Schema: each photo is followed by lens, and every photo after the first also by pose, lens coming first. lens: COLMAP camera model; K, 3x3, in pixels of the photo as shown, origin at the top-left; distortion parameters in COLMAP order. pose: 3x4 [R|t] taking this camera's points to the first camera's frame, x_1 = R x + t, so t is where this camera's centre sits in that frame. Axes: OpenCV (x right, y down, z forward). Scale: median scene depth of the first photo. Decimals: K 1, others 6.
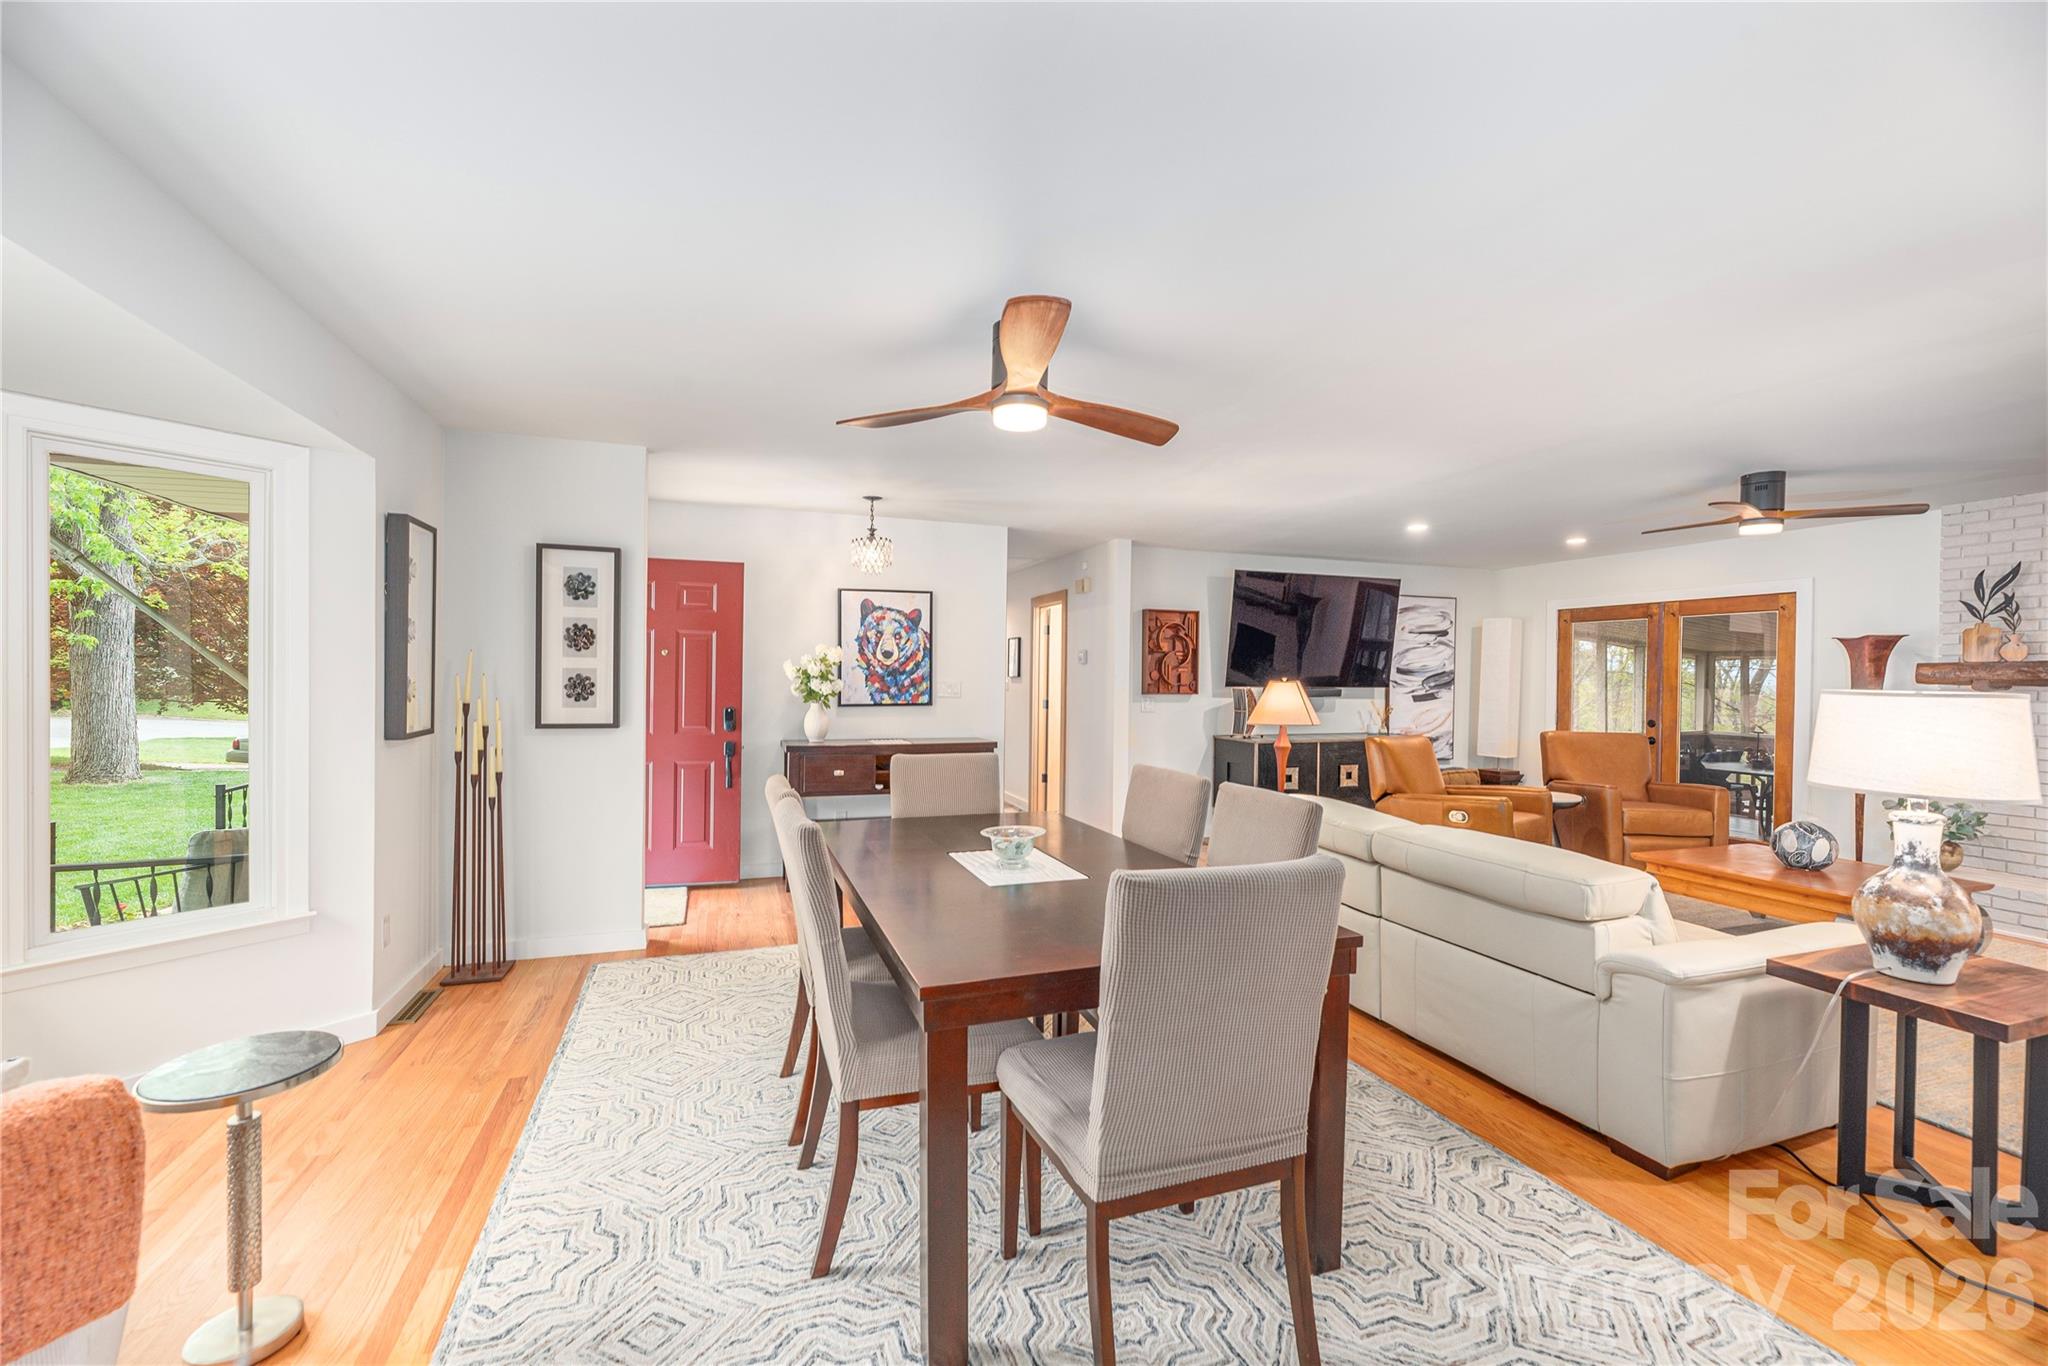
lens RADIAL K [[837.3, 0, 1005.1], [0, 837.3, 681.8], [0, 0, 1]] dist [0.002191, -0.002016]
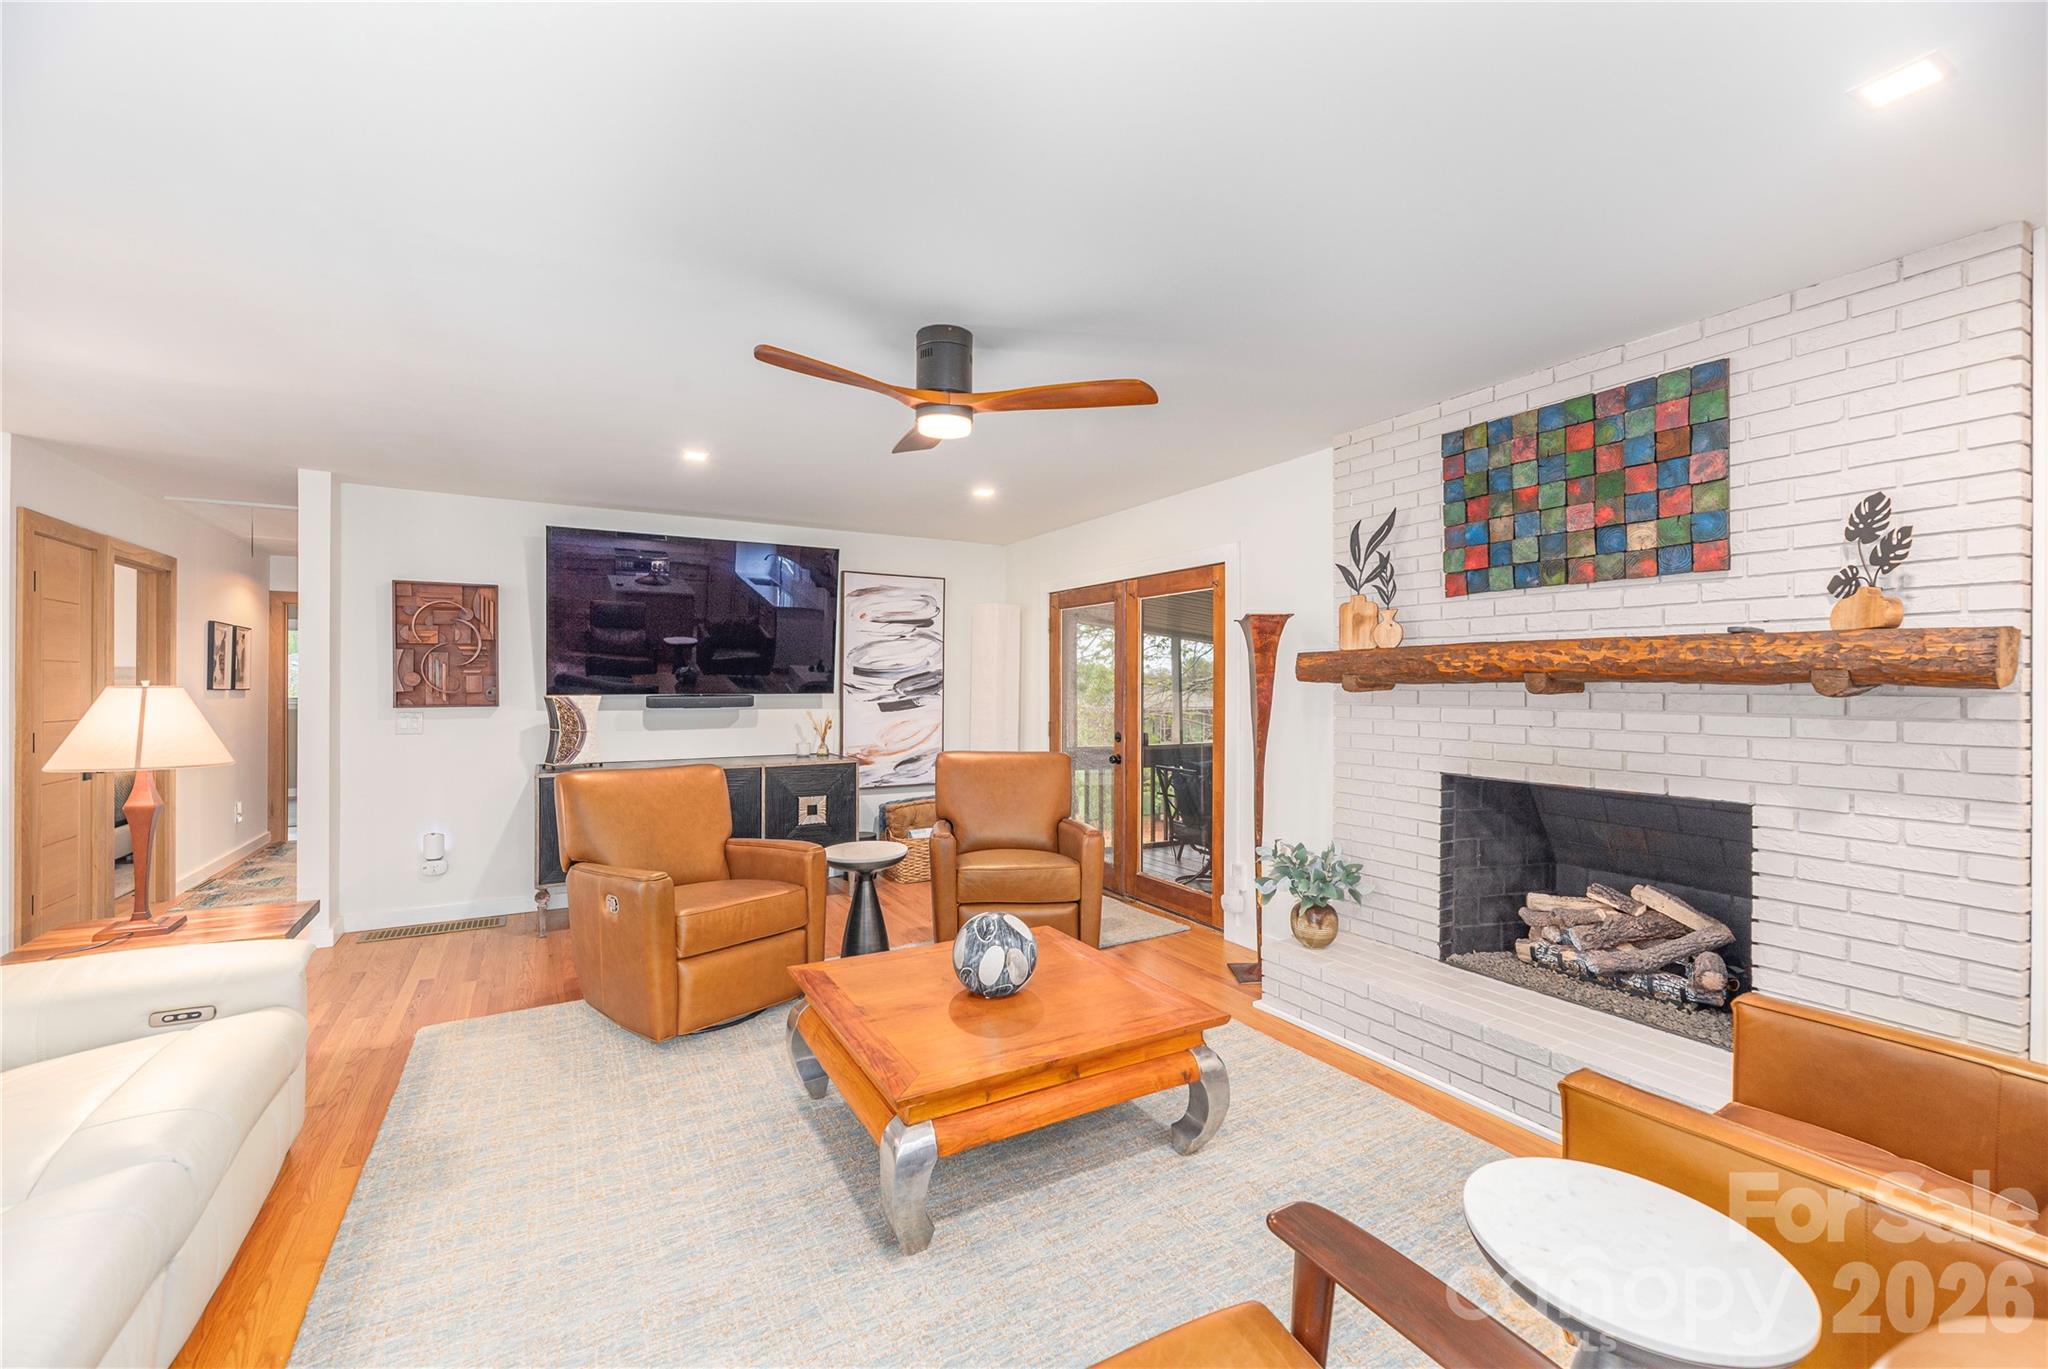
lens RADIAL K [[837.3, 0, 1027.9], [0, 837.3, 675.9], [0, 0, 1]] dist [0.002191, -0.002016]
pose [[0.980707, -0.006730, 0.195370, 0.680939], [0.009841, 0.999840, -0.014957, 0.005756], [-0.195238, 0.016591, 0.980616, 0.323496]]
